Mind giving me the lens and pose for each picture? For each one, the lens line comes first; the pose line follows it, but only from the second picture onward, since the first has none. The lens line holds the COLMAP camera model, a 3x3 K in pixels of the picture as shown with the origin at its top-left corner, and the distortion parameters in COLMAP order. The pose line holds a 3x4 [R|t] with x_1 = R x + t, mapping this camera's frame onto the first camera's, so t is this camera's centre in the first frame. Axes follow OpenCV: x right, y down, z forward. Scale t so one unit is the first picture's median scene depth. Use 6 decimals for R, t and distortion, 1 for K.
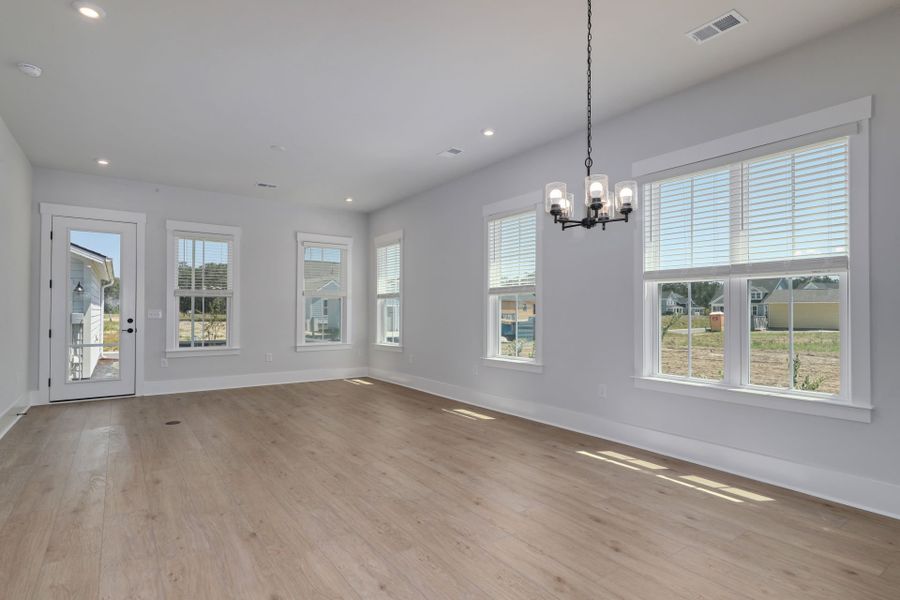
lens RADIAL K [[460.6, 0, 447.8], [0, 460.6, 306.0], [0, 0, 1]] dist [0.001430, -0.000124]
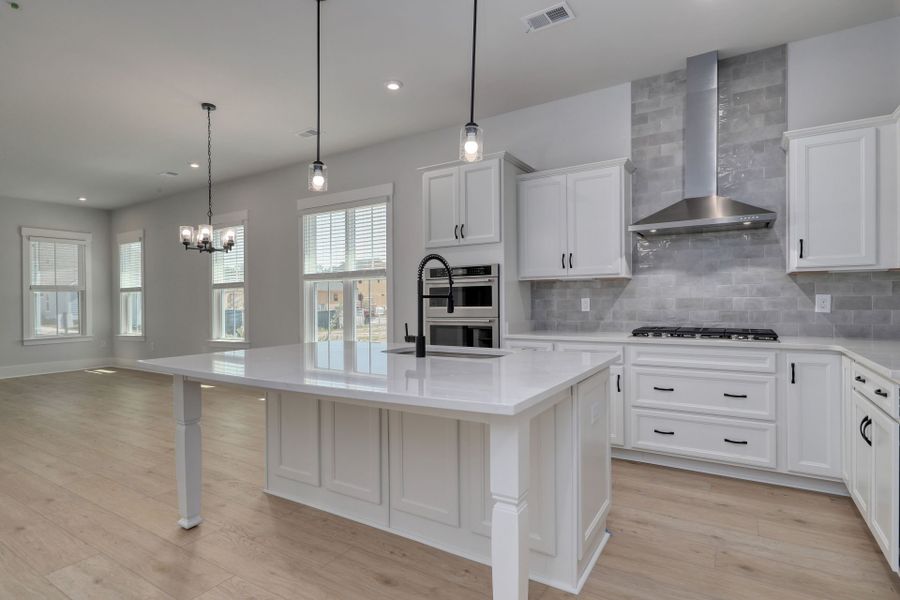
lens RADIAL K [[460.6, 0, 447.8], [0, 460.6, 306.0], [0, 0, 1]] dist [0.001430, -0.000124]
pose [[0.924134, -0.020951, 0.381493, 0.163463], [0.012479, 0.999618, 0.024669, -0.001323], [-0.381864, -0.018037, 0.924043, -0.322178]]
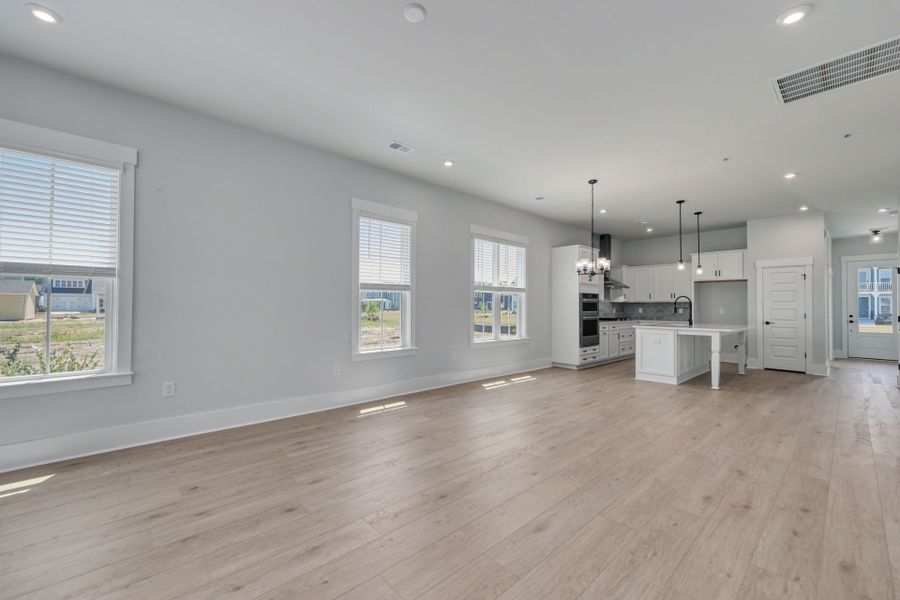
lens RADIAL K [[356.3, 0, 450.0], [0, 356.3, 300.0], [0, 0, 1]] dist [0.000132, 0.000007]
pose [[-0.105568, 0.004871, 0.994400, -0.589256], [-0.024177, 0.999680, -0.007463, -0.000116], [-0.994118, -0.024829, -0.105416, 0.730626]]
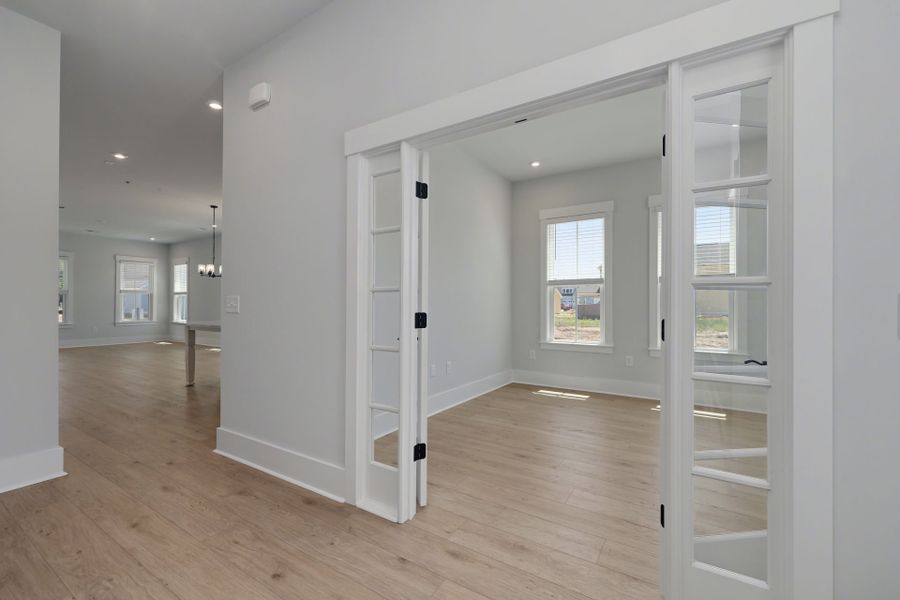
lens RADIAL K [[393.8, 0, 450.0], [0, 393.8, 300.0], [0, 0, 1]] dist [0.001493, 0.000440]
pose [[0.929880, -0.000321, 0.367863, 0.314655], [-0.000457, 0.999998, 0.002028, 0.000201], [-0.367863, -0.002054, 0.929878, -0.891709]]
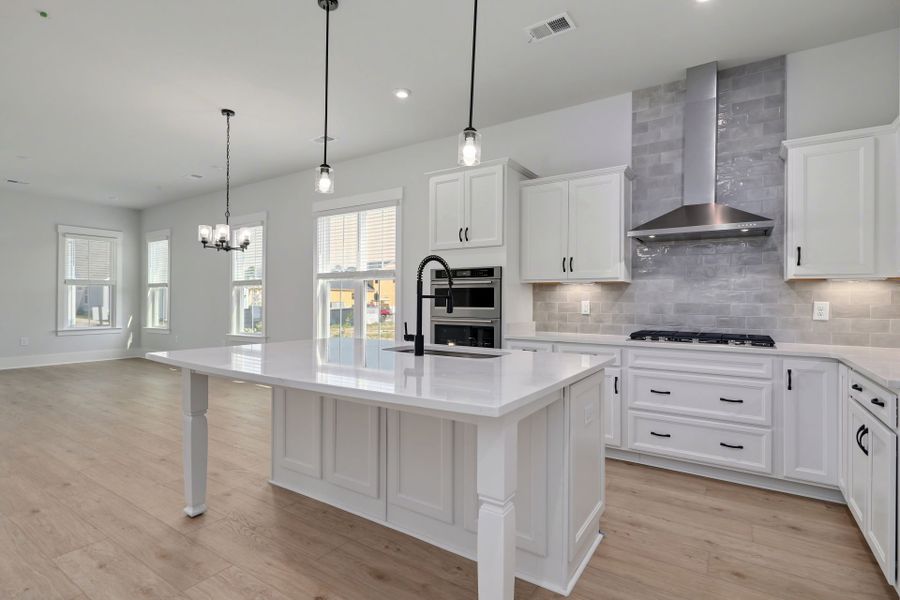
lens RADIAL K [[438.3, 0, 450.0], [0, 438.3, 300.0], [0, 0, 1]] dist [0.000808, 0.000326]
pose [[0.932967, 0.002015, 0.359957, 0.176949], [-0.006343, 0.999921, 0.010844, -0.001246], [-0.359907, -0.012400, 0.932906, -0.317865]]
